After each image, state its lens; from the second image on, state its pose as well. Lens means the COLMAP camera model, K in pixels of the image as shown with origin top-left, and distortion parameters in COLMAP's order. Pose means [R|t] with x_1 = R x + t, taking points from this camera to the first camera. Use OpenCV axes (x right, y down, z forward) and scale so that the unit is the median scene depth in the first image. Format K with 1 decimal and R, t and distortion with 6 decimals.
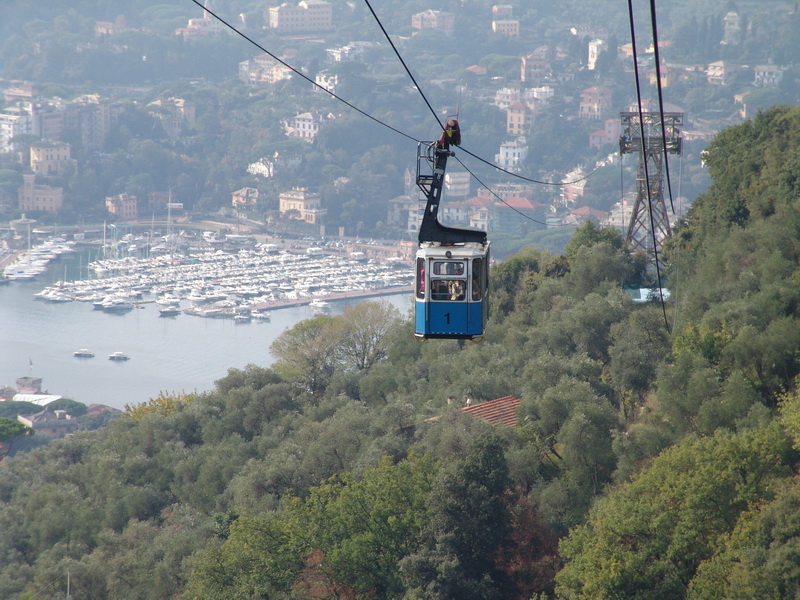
lens RADIAL K [[4556.7, 0, 417.8], [0, 4556.7, 305.4], [0, 0, 1]] dist [1.682192, 0.000000]
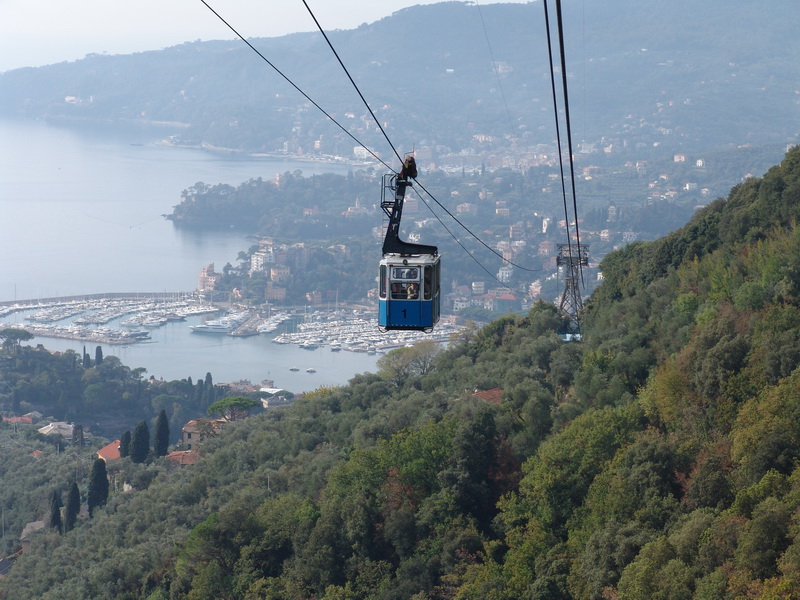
lens RADIAL K [[2219.1, 0, 423.7], [0, 2219.1, 347.4], [0, 0, 1]] dist [0.100114, 0.000000]
pose [[0.999827, 0.009327, -0.016074, 0.000648], [-0.009332, 0.999956, -0.000183, 0.000533], [0.016072, 0.000333, 0.999871, 0.011433]]
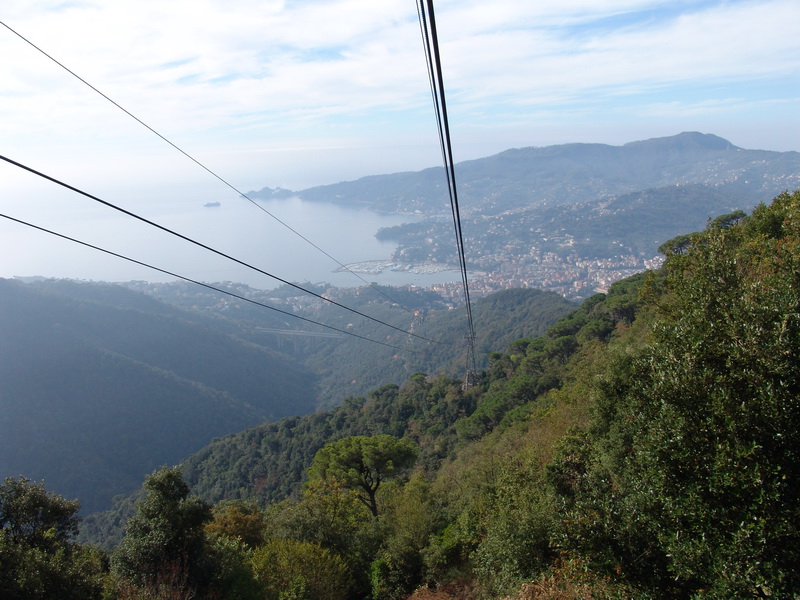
lens RADIAL K [[671.3, 0, 402.3], [0, 671.3, 294.5], [0, 0, 1]] dist [-0.153444, 0.140460]
pose [[0.998219, -0.025109, -0.054123, -0.021027], [0.028905, 0.997090, 0.070534, -0.052116], [0.052194, -0.071973, 0.996040, -0.378465]]
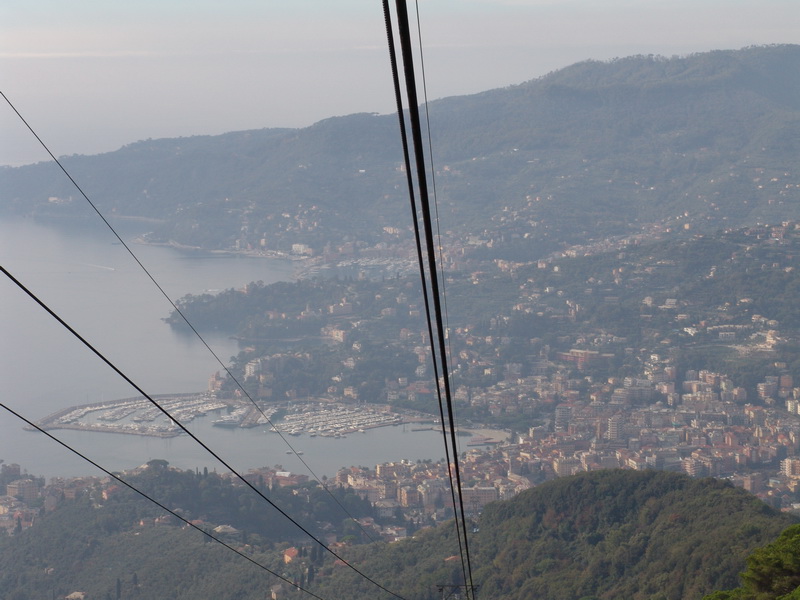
lens RADIAL K [[2039.8, 0, 418.9], [0, 2039.8, 294.1], [0, 0, 1]] dist [0.069546, 0.000000]
pose [[0.999300, -0.023821, 0.028834, -0.019607], [0.024715, 0.999212, -0.031073, -0.046458], [-0.028072, 0.031764, 0.999101, -0.353835]]
